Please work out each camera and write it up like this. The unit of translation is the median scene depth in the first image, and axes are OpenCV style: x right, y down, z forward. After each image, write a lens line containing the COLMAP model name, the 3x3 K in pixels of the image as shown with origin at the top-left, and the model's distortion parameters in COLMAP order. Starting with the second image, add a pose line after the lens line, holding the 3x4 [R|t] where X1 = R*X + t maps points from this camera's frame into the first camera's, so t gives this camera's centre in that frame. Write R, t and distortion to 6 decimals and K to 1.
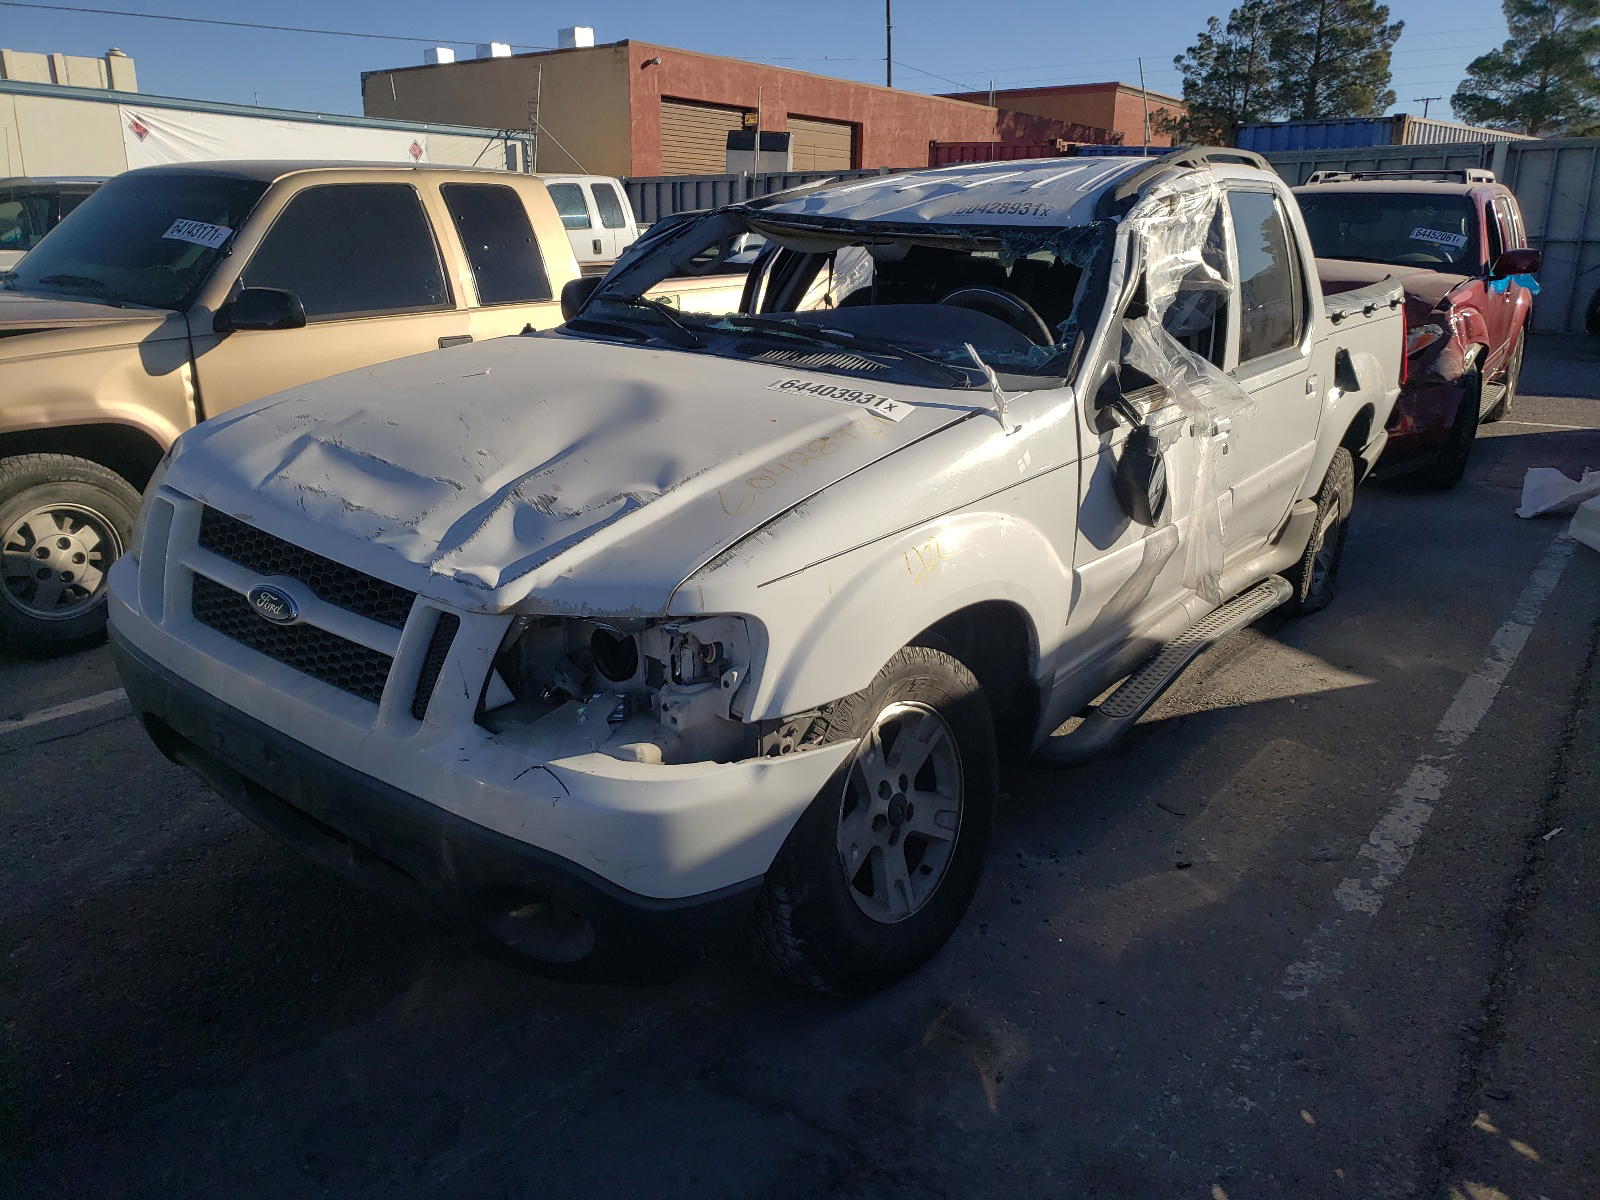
lens RADIAL K [[1140.3, 0, 875.1], [0, 1140.3, 598.9], [0, 0, 1]] dist [0.055760, -0.039252]
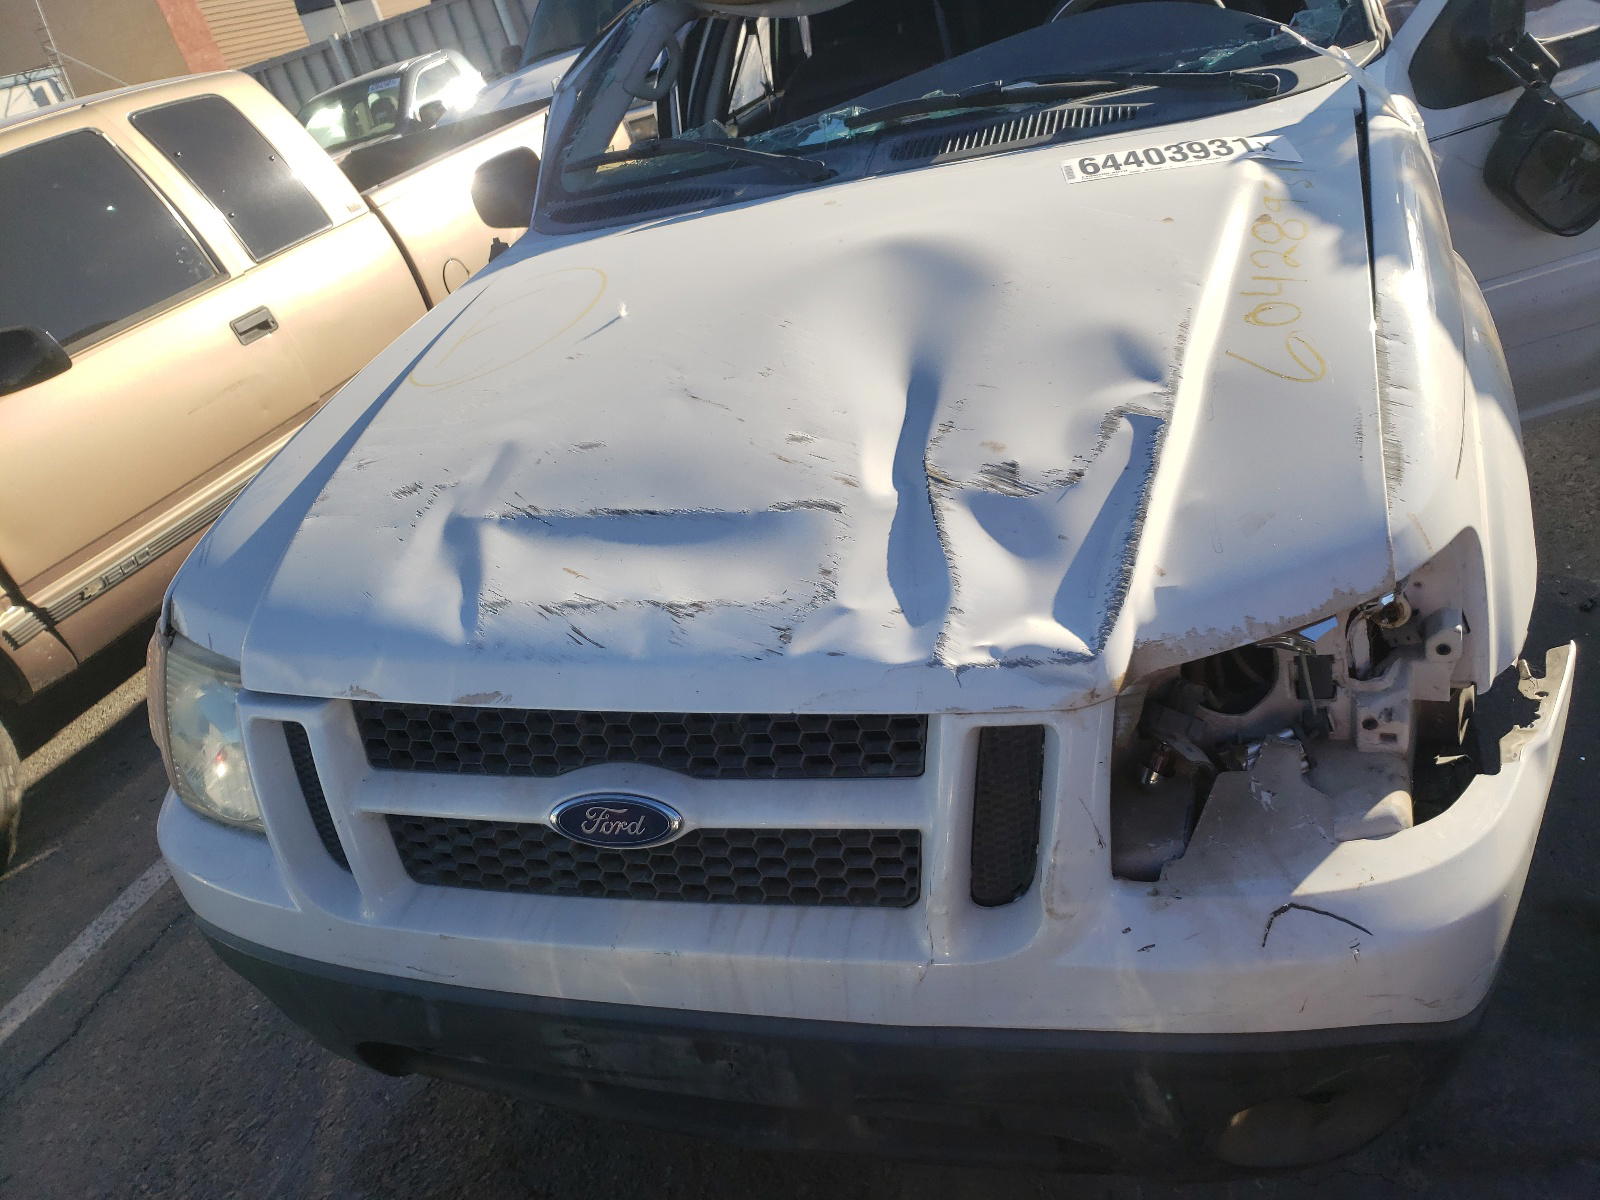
lens RADIAL K [[1140.3, 0, 875.1], [0, 1140.3, 598.9], [0, 0, 1]] dist [0.055760, -0.039252]
pose [[0.913503, -0.377997, 0.150432, -0.459168], [0.348510, 0.917849, 0.189983, -0.159717], [-0.209887, -0.121123, 0.970194, 0.454930]]
